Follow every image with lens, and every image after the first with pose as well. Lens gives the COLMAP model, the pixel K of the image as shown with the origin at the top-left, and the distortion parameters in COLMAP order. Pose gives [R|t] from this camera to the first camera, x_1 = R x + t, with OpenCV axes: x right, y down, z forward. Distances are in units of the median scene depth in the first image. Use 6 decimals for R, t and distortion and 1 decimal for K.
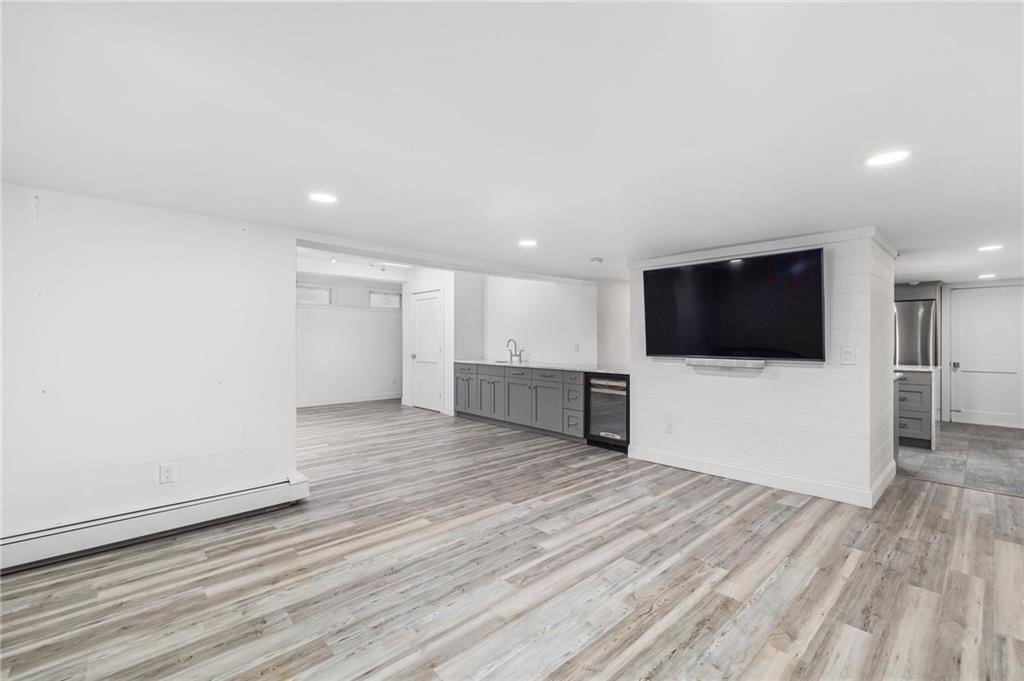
lens RADIAL K [[439.4, 0, 505.3], [0, 439.4, 344.2], [0, 0, 1]] dist [0.000533, 0.000056]
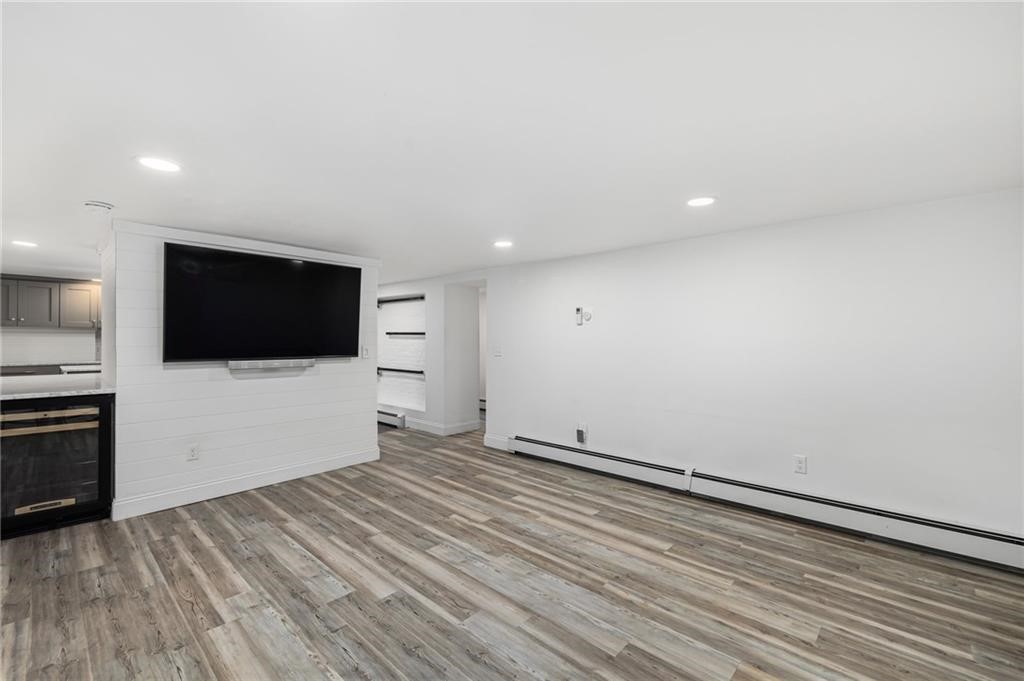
lens RADIAL K [[439.4, 0, 518.3], [0, 439.4, 335.2], [0, 0, 1]] dist [0.000533, 0.000056]
pose [[-0.100750, 0.010595, 0.994855, -0.655835], [0.006280, 0.999930, -0.010013, -0.008921], [-0.994892, 0.005239, -0.100809, 0.732555]]
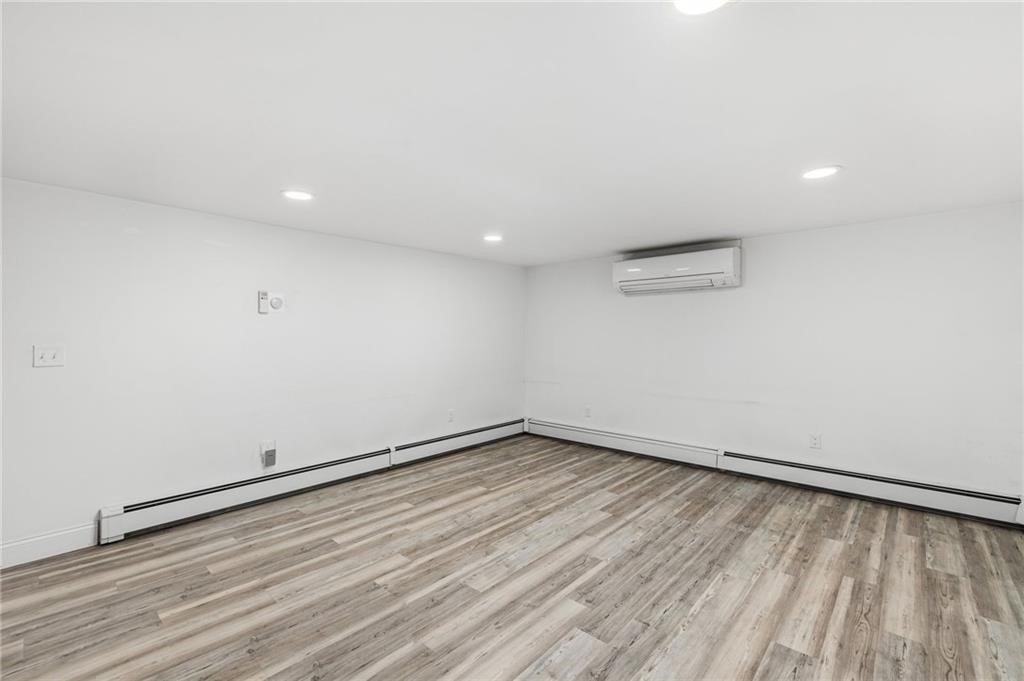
lens RADIAL K [[439.4, 0, 508.0], [0, 439.4, 332.8], [0, 0, 1]] dist [0.000533, 0.000056]
pose [[-0.994987, -0.000007, -0.100000, 0.247753], [-0.000520, 0.999987, 0.005106, -0.012299], [0.099999, 0.005132, -0.994974, 1.523785]]
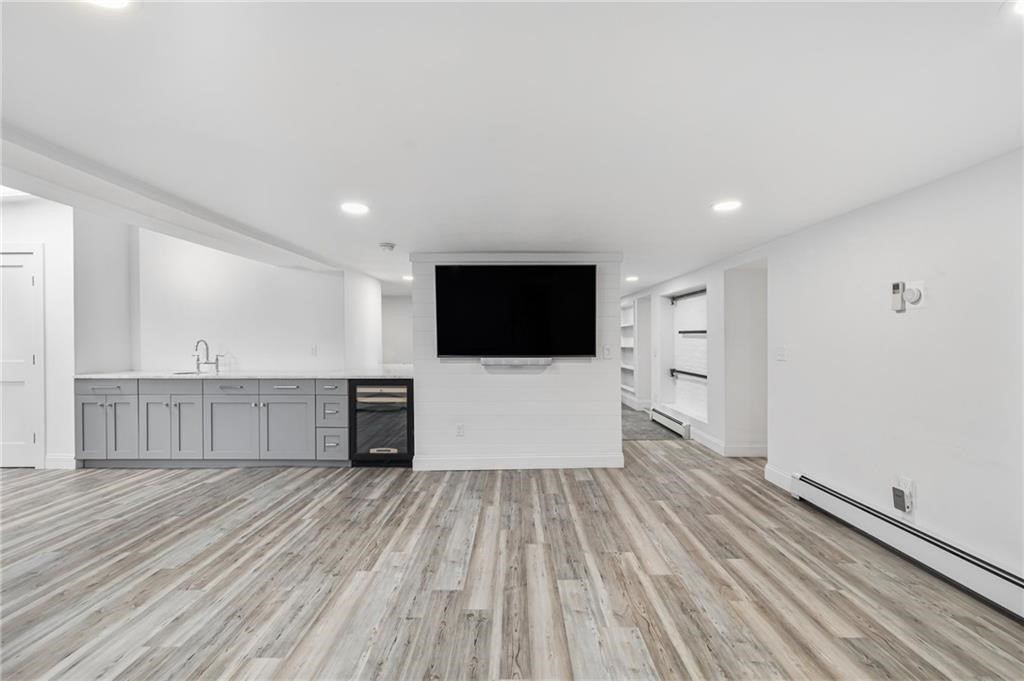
lens RADIAL K [[439.4, 0, 513.6], [0, 439.4, 340.8], [0, 0, 1]] dist [0.000533, 0.000056]
pose [[0.668873, -0.003040, 0.743371, -0.384545], [0.009695, 0.999942, -0.004635, -0.003046], [-0.743314, 0.010307, 0.668864, 0.379279]]
